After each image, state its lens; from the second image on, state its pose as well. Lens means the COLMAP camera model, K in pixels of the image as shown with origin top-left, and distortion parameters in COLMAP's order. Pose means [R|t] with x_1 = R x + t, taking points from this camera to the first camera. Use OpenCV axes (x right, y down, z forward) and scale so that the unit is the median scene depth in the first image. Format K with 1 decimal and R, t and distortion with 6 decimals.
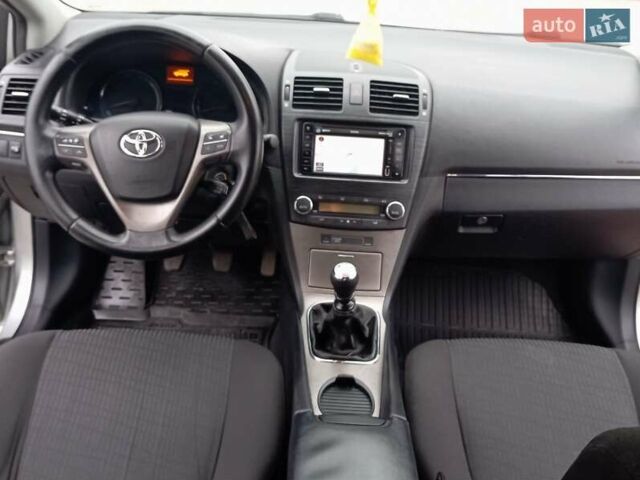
lens RADIAL K [[619.8, 0, 319.4], [0, 619.8, 235.8], [0, 0, 1]] dist [0.102913, -0.205176]
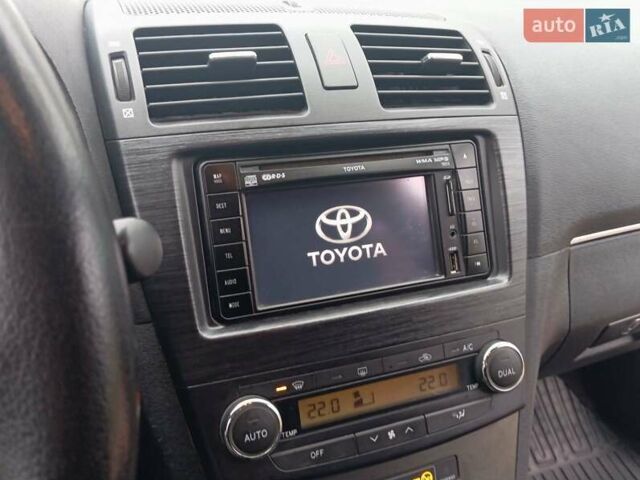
lens RADIAL K [[619.8, 0, 319.4], [0, 619.8, 235.8], [0, 0, 1]] dist [0.102913, -0.205176]
pose [[0.920814, -0.179334, 0.346324, -0.084164], [0.202837, 0.978672, -0.032530, -0.123122], [-0.333103, 0.100201, 0.937551, 0.688046]]
